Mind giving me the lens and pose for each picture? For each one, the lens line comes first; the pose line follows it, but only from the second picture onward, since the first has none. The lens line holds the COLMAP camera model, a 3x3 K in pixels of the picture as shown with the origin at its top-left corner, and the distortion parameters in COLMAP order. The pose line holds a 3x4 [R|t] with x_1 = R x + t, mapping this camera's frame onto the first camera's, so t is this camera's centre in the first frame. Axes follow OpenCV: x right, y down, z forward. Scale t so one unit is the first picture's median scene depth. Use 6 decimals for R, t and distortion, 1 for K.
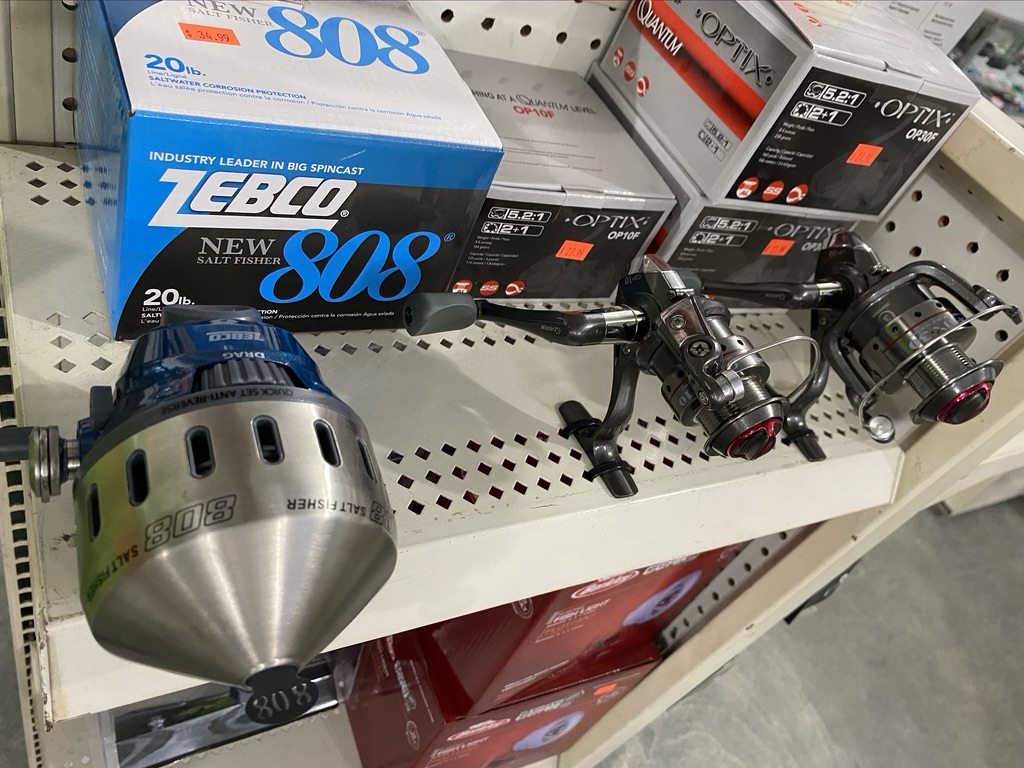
lens RADIAL K [[785.5, 0, 516.5], [0, 785.5, 390.1], [0, 0, 1]] dist [0.036695, -0.027149]
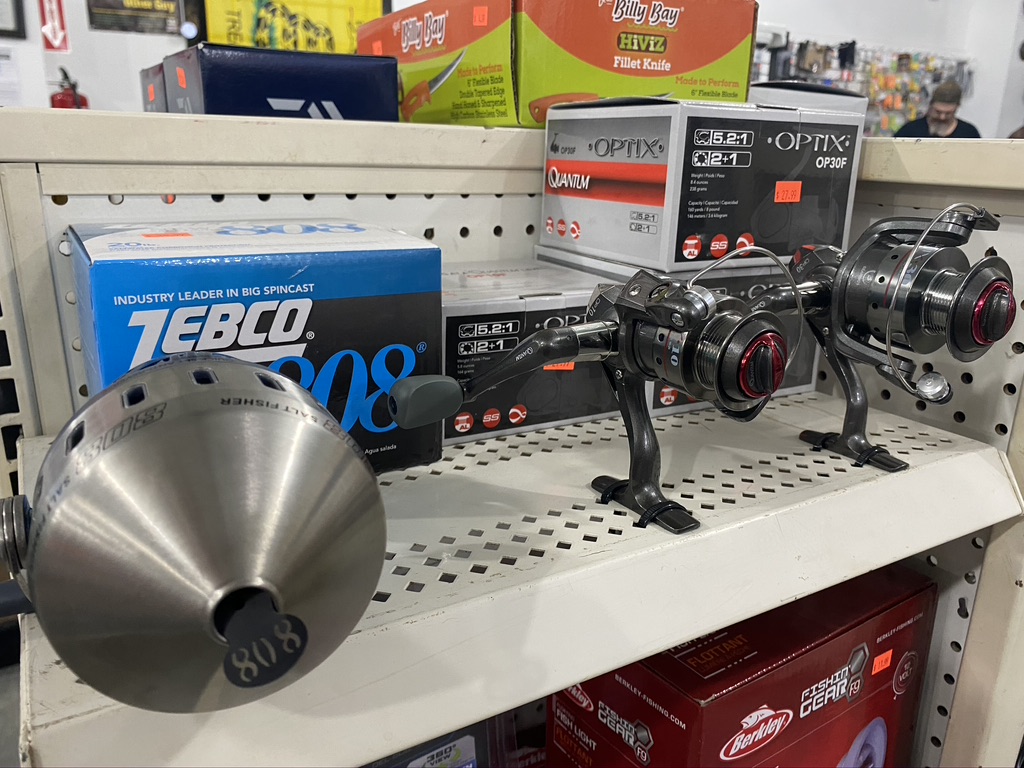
lens RADIAL K [[785.5, 0, 509.5], [0, 785.5, 387.7], [0, 0, 1]] dist [0.036695, -0.027149]
pose [[0.936257, -0.350248, -0.027380, 0.032254], [0.302387, 0.843082, -0.444718, 0.332033], [0.178845, 0.408091, 0.895252, 0.107964]]
